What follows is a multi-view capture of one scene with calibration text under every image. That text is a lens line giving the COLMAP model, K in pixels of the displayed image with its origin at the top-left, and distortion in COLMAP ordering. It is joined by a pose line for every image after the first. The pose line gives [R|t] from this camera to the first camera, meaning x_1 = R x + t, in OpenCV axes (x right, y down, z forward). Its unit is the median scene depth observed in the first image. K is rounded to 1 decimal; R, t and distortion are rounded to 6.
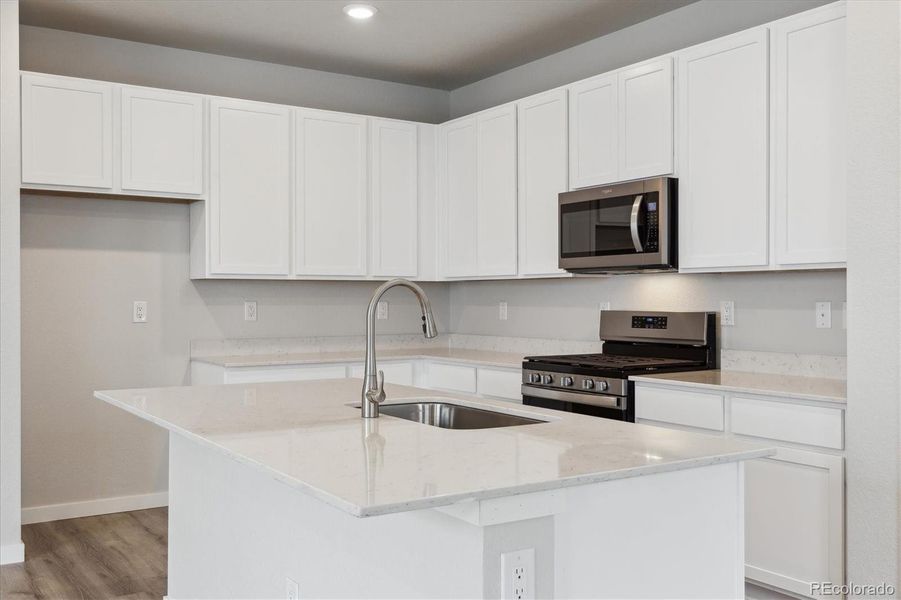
lens RADIAL K [[878.3, 0, 444.5], [0, 878.3, 300.8], [0, 0, 1]] dist [0.009031, 0.000000]
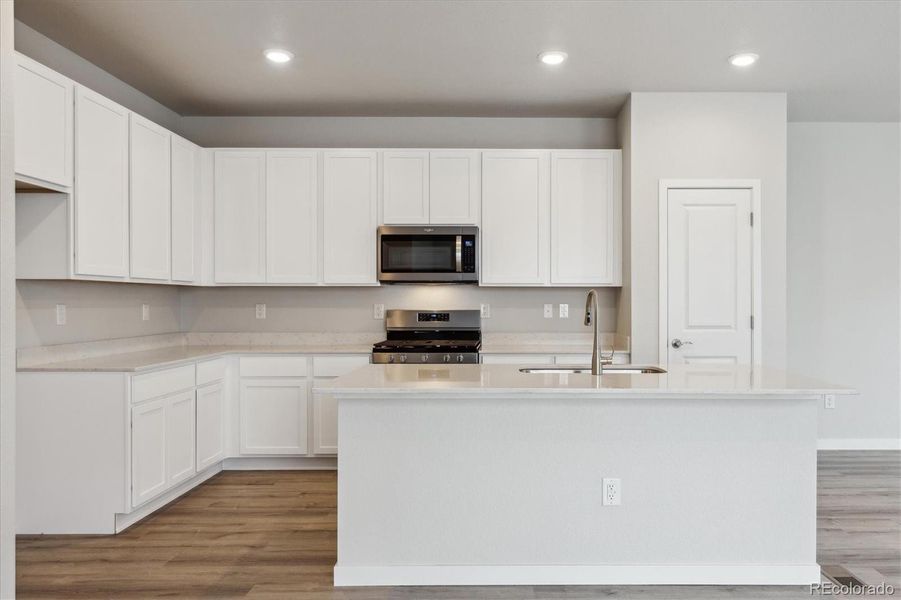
lens RADIAL K [[701.9, 0, 484.9], [0, 701.9, 296.5], [0, 0, 1]] dist [-0.008596, -0.000604]
pose [[0.545027, 0.006831, 0.838390, -0.729528], [0.000799, 0.999962, -0.008667, -0.001021], [-0.838418, 0.005393, 0.545001, 0.259103]]
